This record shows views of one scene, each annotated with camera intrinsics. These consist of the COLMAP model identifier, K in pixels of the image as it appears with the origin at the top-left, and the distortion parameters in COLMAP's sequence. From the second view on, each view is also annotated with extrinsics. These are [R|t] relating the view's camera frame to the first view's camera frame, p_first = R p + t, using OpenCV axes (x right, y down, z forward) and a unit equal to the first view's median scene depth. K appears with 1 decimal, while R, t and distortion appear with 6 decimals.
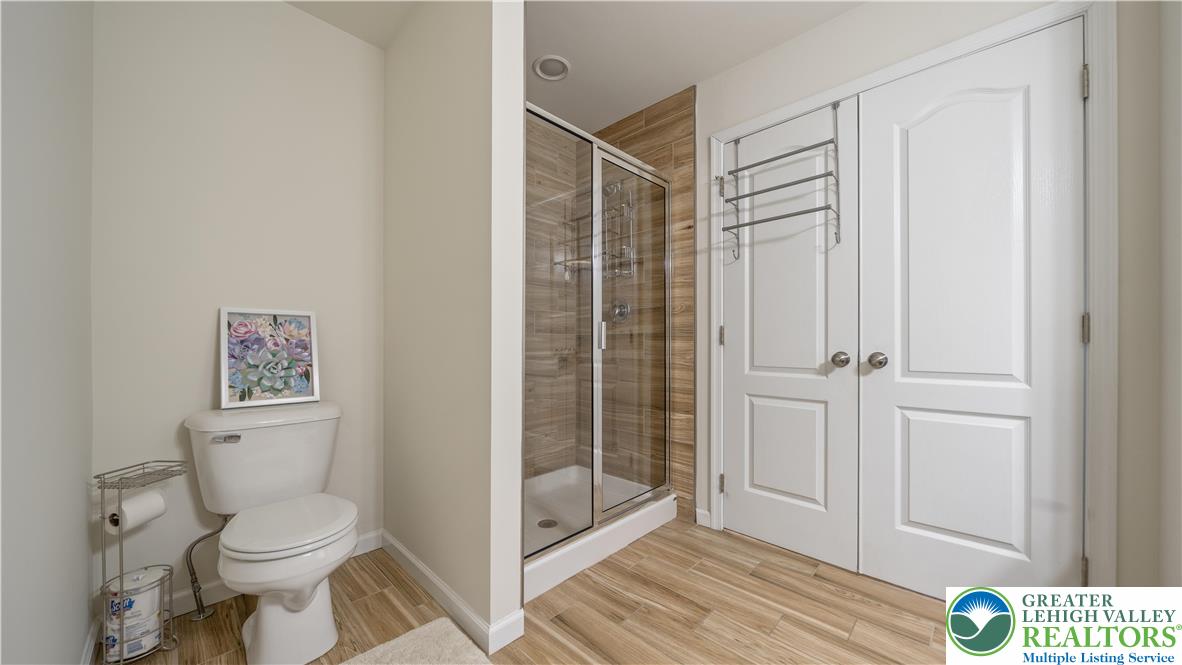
lens RADIAL K [[410.3, 0, 586.7], [0, 410.3, 337.6], [0, 0, 1]] dist [-0.012985, -0.000306]
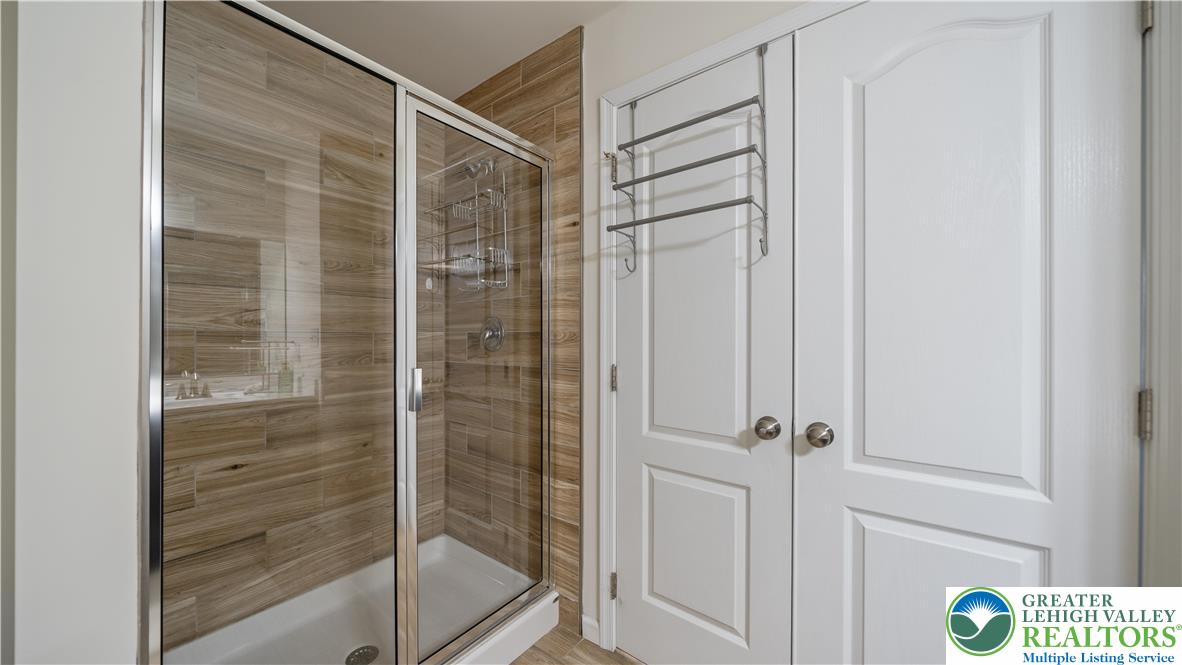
lens RADIAL K [[410.3, 0, 592.8], [0, 410.3, 335.1], [0, 0, 1]] dist [-0.012985, -0.000306]
pose [[0.990855, -0.004170, 0.134863, 0.200610], [0.002905, 0.999950, 0.009578, -0.087699], [-0.134897, -0.009099, 0.990818, 0.304066]]
